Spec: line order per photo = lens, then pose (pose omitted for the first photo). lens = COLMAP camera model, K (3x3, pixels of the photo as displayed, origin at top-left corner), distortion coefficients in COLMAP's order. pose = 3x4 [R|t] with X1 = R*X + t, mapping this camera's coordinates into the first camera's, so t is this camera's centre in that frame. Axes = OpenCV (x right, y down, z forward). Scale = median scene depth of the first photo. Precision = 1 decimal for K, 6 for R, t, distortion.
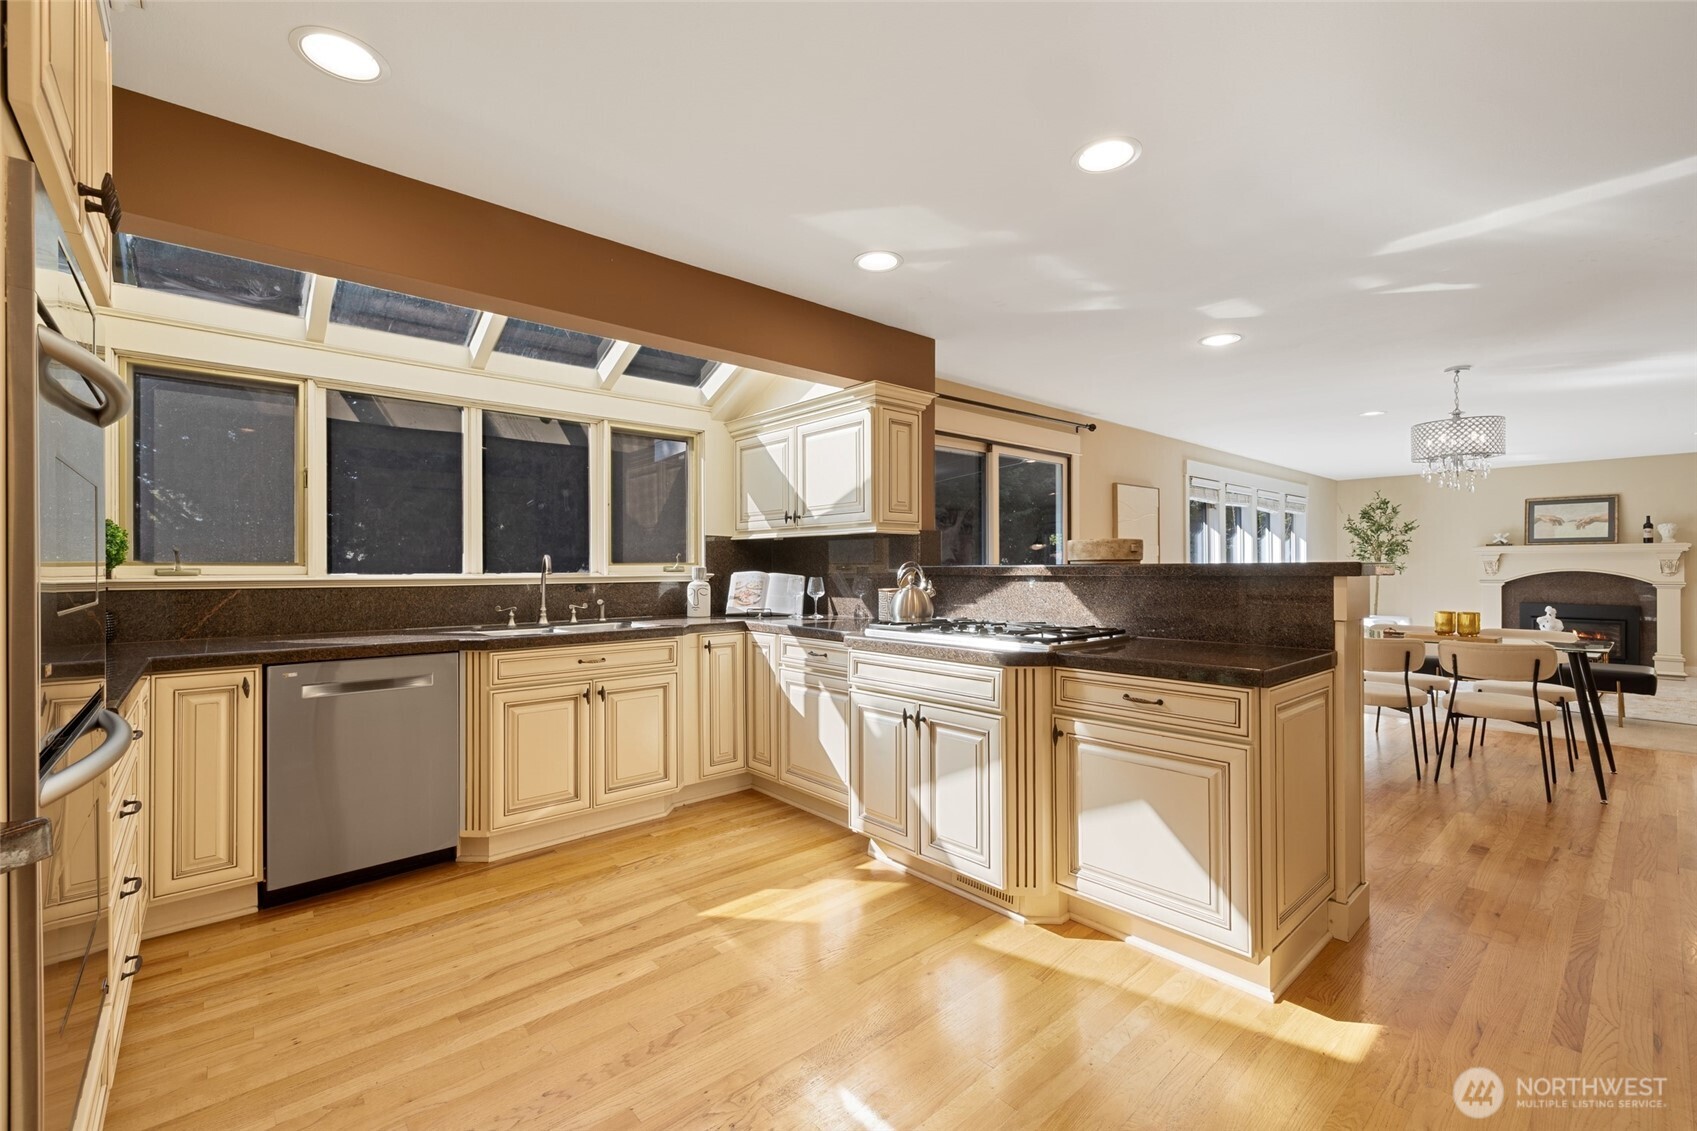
lens RADIAL K [[716.8, 0, 846.0], [0, 716.8, 570.5], [0, 0, 1]] dist [-0.002718, 0.000906]
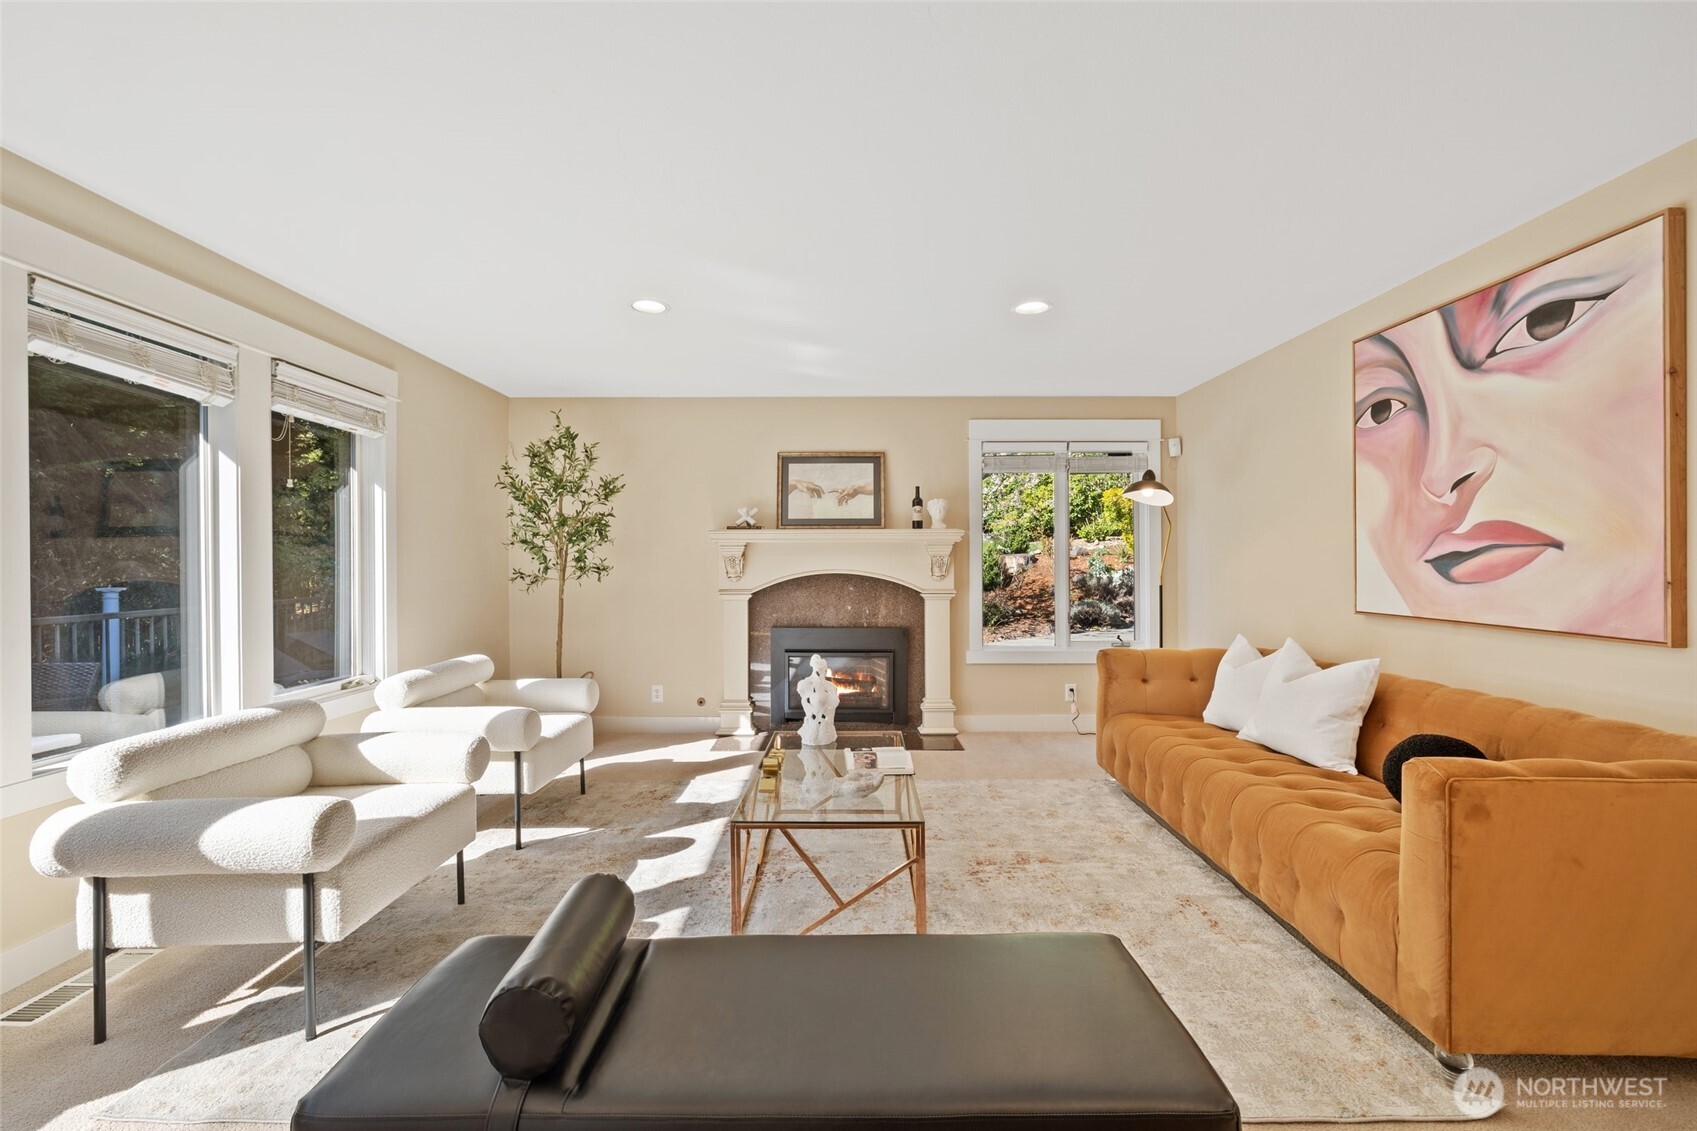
lens RADIAL K [[716.8, 0, 840.9], [0, 716.8, 566.7], [0, 0, 1]] dist [-0.002718, 0.000906]
pose [[0.667445, -0.002465, 0.744655, 0.552981], [0.003446, 0.999994, 0.000221, -0.004586], [-0.744651, 0.002418, 0.667450, 0.576305]]
